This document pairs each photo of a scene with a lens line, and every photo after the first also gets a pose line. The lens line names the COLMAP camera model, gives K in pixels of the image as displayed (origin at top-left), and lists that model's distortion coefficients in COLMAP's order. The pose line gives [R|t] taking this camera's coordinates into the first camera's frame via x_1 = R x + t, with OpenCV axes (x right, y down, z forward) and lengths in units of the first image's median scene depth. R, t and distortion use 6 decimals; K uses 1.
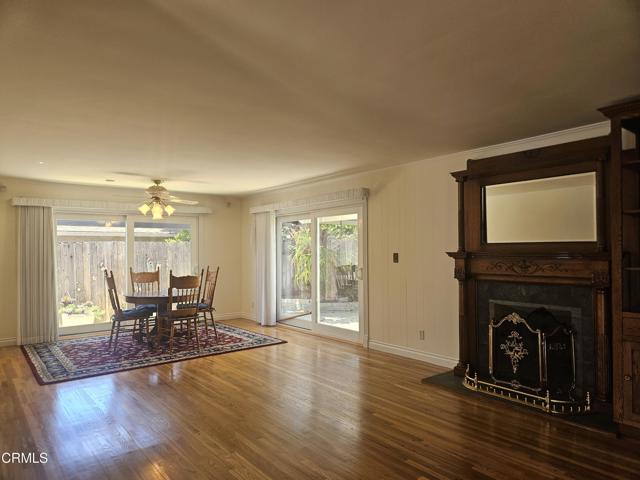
lens RADIAL K [[426.1, 0, 316.6], [0, 426.1, 245.5], [0, 0, 1]] dist [0.070524, -0.058487]
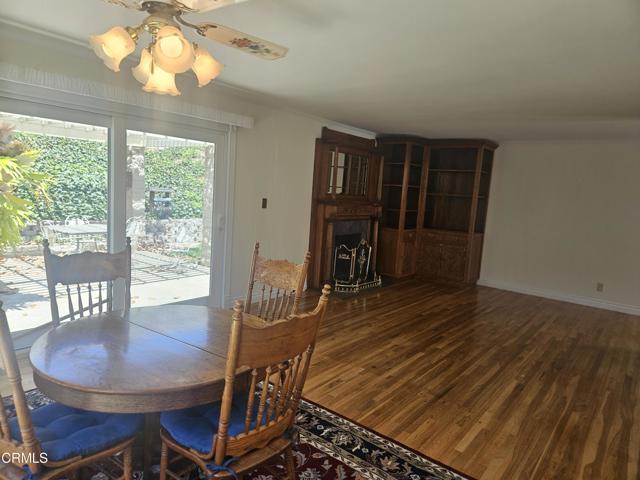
lens RADIAL K [[426.1, 0, 316.4], [0, 426.1, 238.7], [0, 0, 1]] dist [0.070524, -0.058487]
pose [[-0.220997, -0.124004, 0.967359, -1.057245], [-0.077731, 0.990968, 0.109272, -0.008945], [-0.972172, -0.051045, -0.228640, 1.500259]]
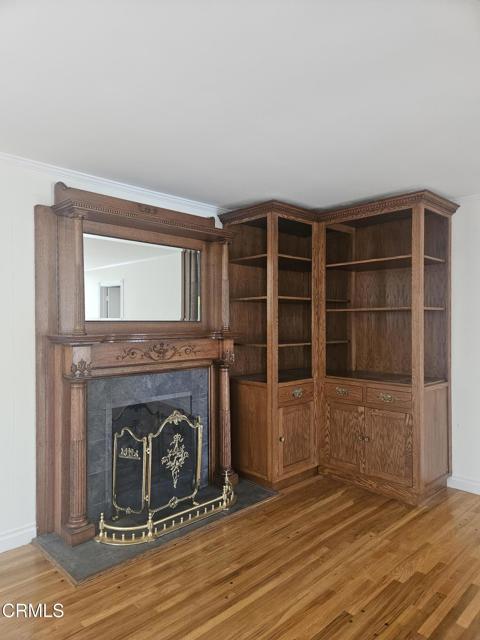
lens RADIAL K [[426.1, 0, 240.8], [0, 426.1, 319.6], [0, 0, 1]] dist [0.070524, -0.058487]
pose [[-0.092646, 0.006354, 0.995679, -0.320264], [-0.011140, 0.999910, -0.007417, -0.005597], [-0.995637, -0.011779, -0.092567, 0.922930]]
